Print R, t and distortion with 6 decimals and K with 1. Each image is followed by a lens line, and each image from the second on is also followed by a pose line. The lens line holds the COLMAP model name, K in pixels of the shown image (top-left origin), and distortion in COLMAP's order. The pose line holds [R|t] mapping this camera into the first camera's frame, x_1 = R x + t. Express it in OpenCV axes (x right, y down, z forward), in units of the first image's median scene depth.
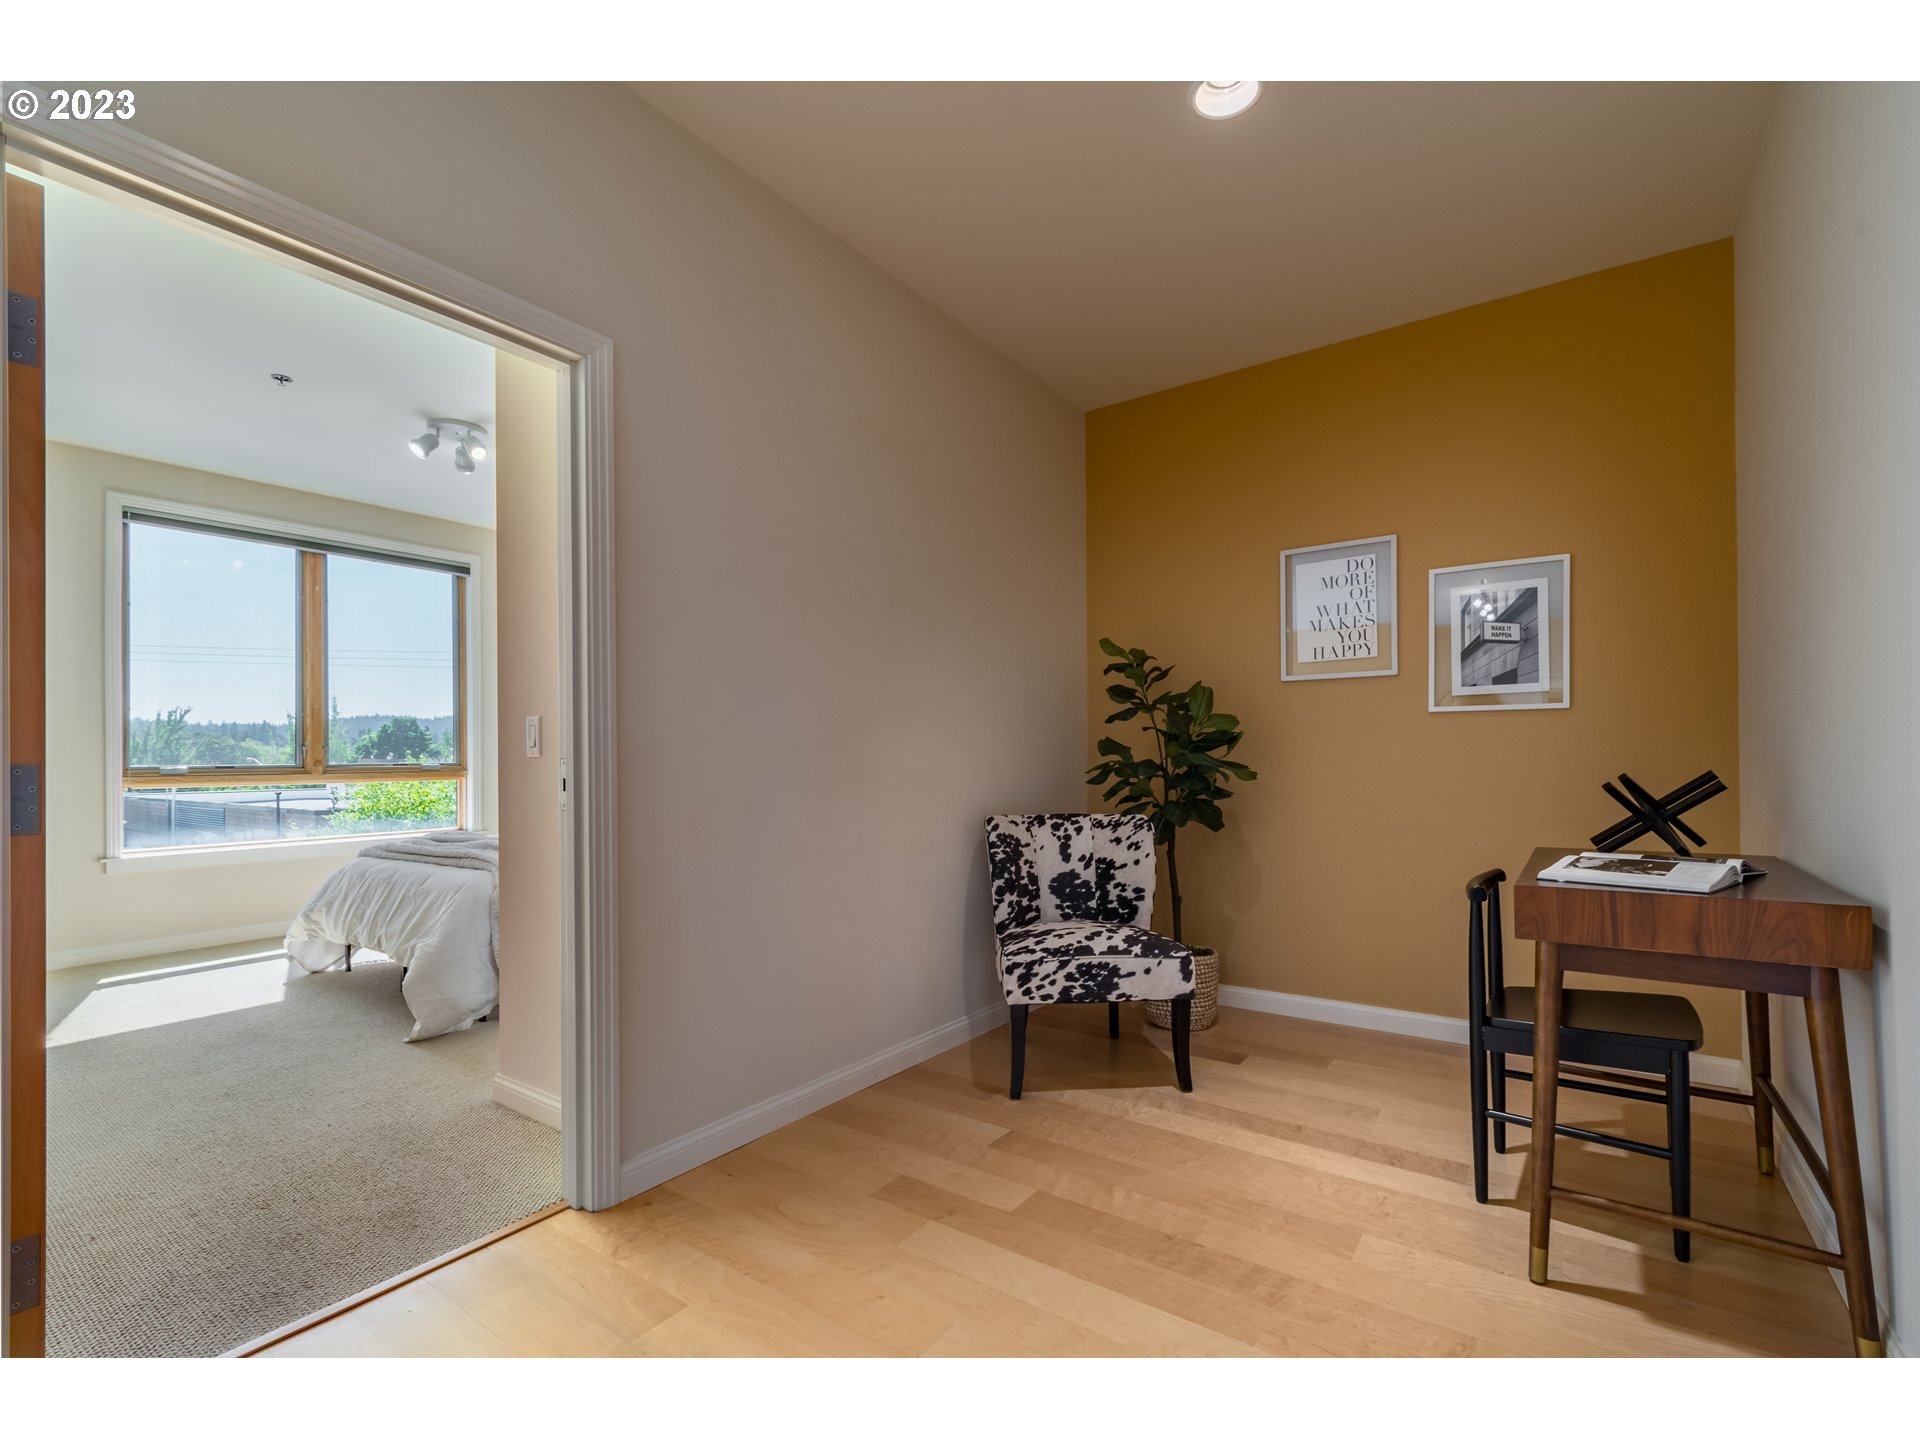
lens RADIAL K [[888.2, 0, 970.0], [0, 888.2, 734.3], [0, 0, 1]] dist [0.005719, 0.000464]
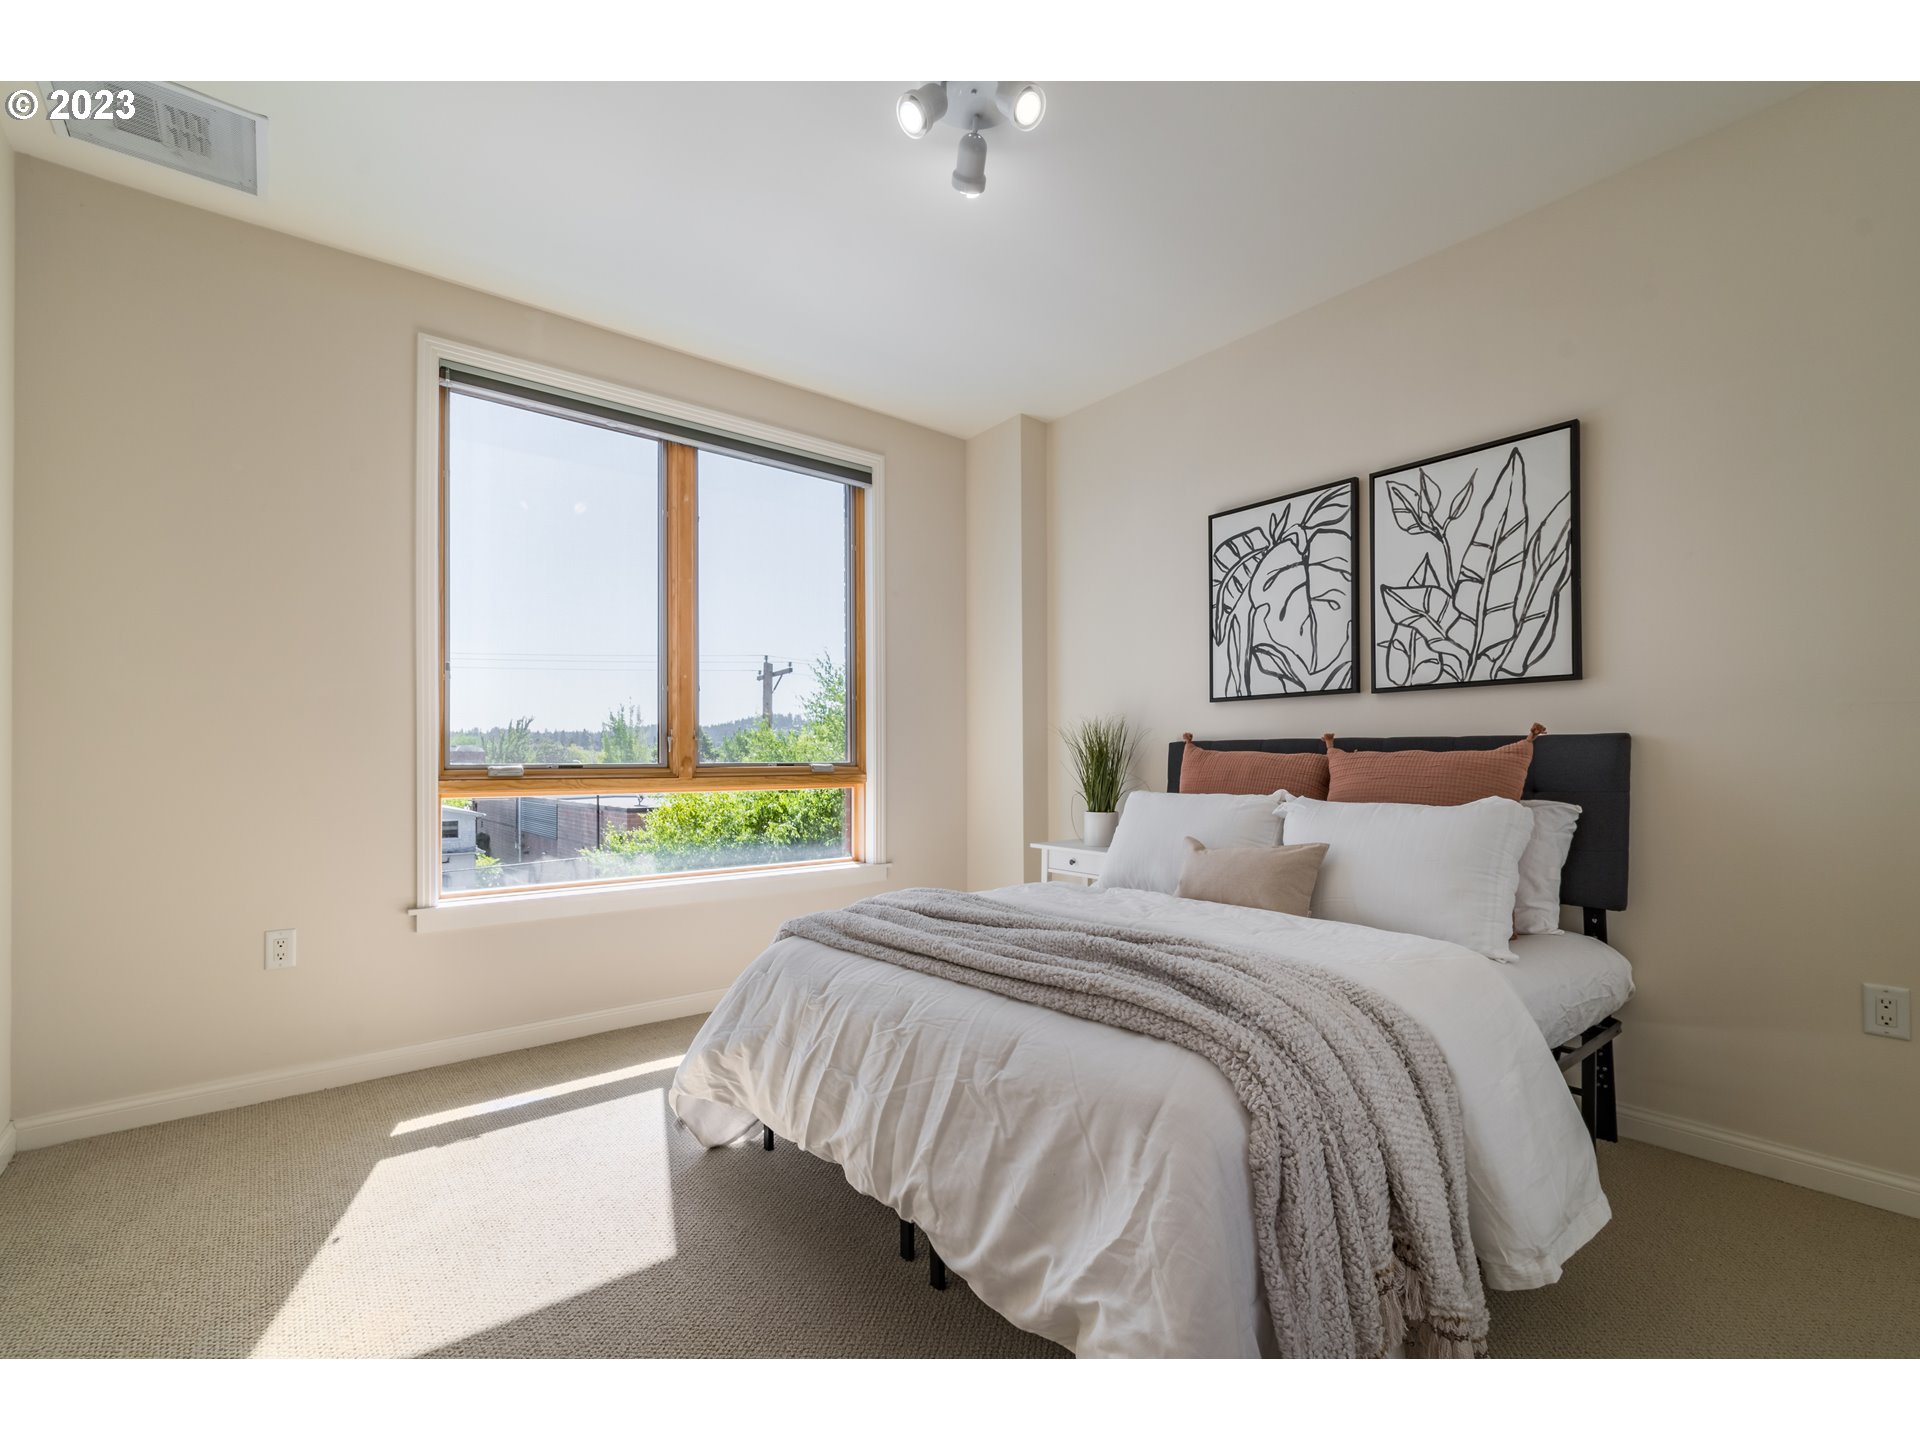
lens RADIAL K [[888.2, 0, 954.8], [0, 888.2, 728.4], [0, 0, 1]] dist [0.005719, 0.000464]
pose [[0.962465, -0.006878, -0.271319, -0.374245], [0.003795, 0.999922, -0.011888, 0.017195], [0.271380, 0.010412, 0.962416, 0.433560]]
